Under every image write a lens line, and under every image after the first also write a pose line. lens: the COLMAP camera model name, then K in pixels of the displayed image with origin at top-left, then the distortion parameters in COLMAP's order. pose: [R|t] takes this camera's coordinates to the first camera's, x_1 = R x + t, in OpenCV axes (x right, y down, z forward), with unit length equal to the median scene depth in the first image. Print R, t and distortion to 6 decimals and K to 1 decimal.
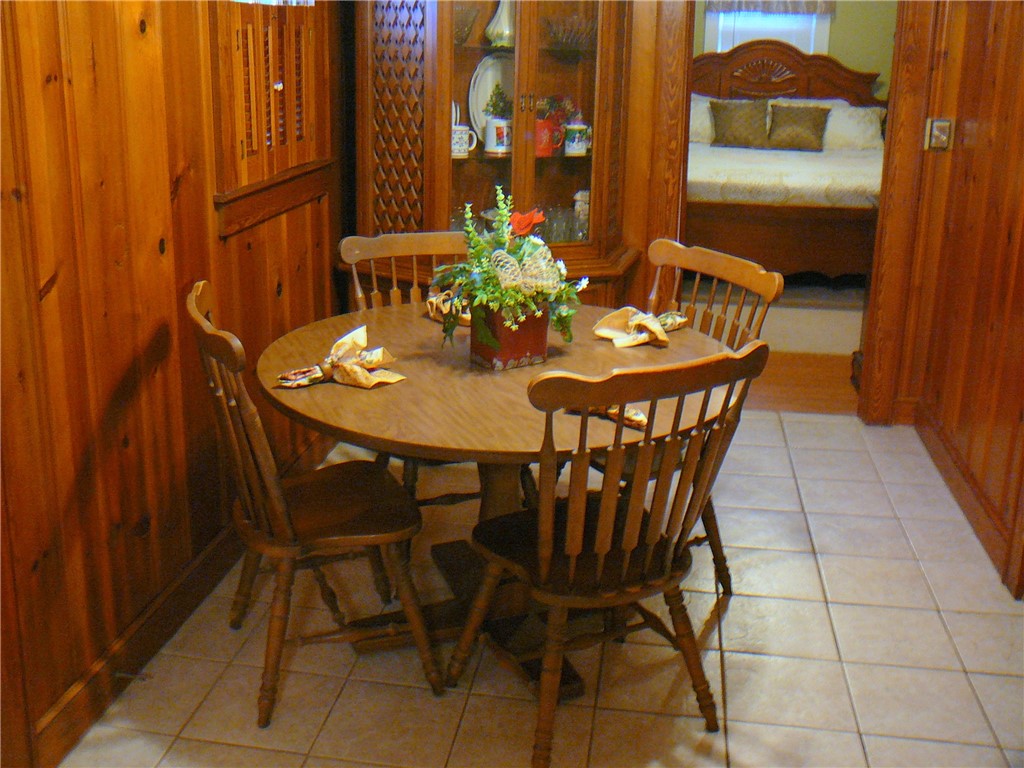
lens RADIAL K [[1184.4, 0, 512.0], [0, 1184.4, 384.0], [0, 0, 1]] dist [-0.051014, 0.014265]
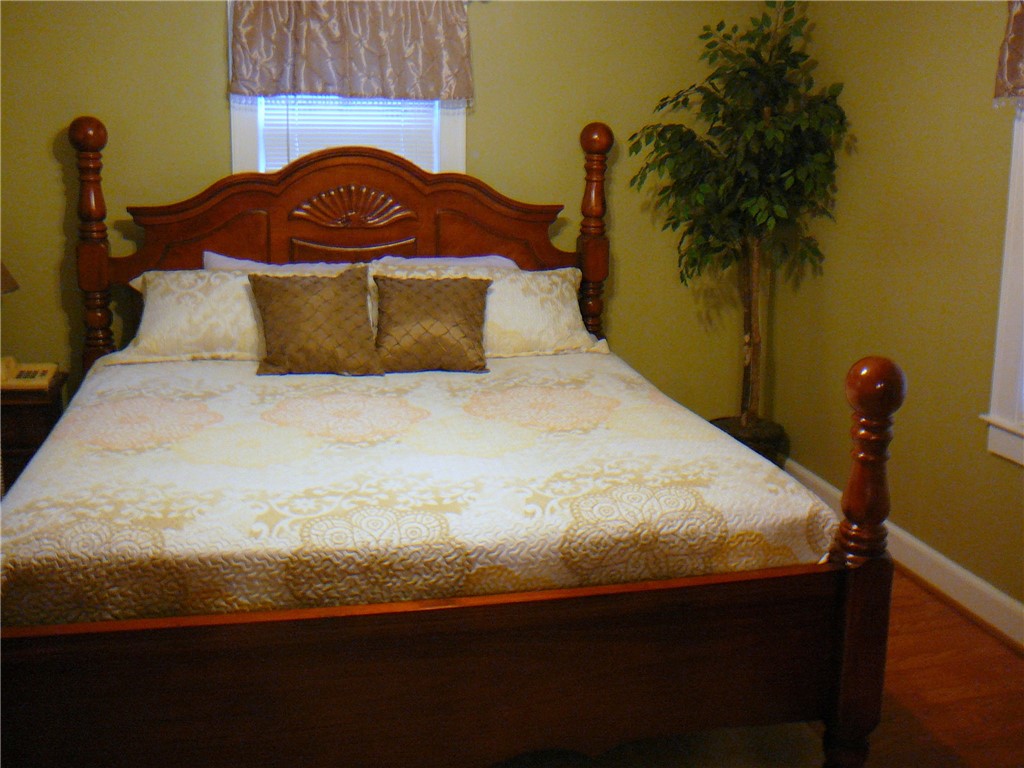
lens RADIAL K [[1184.4, 0, 512.0], [0, 1184.4, 384.0], [0, 0, 1]] dist [-0.051014, 0.014265]
pose [[0.936751, -0.075569, 0.341741, 0.098294], [0.101822, 0.993021, -0.059519, -0.153438], [-0.334858, 0.090551, 0.937908, 0.506256]]
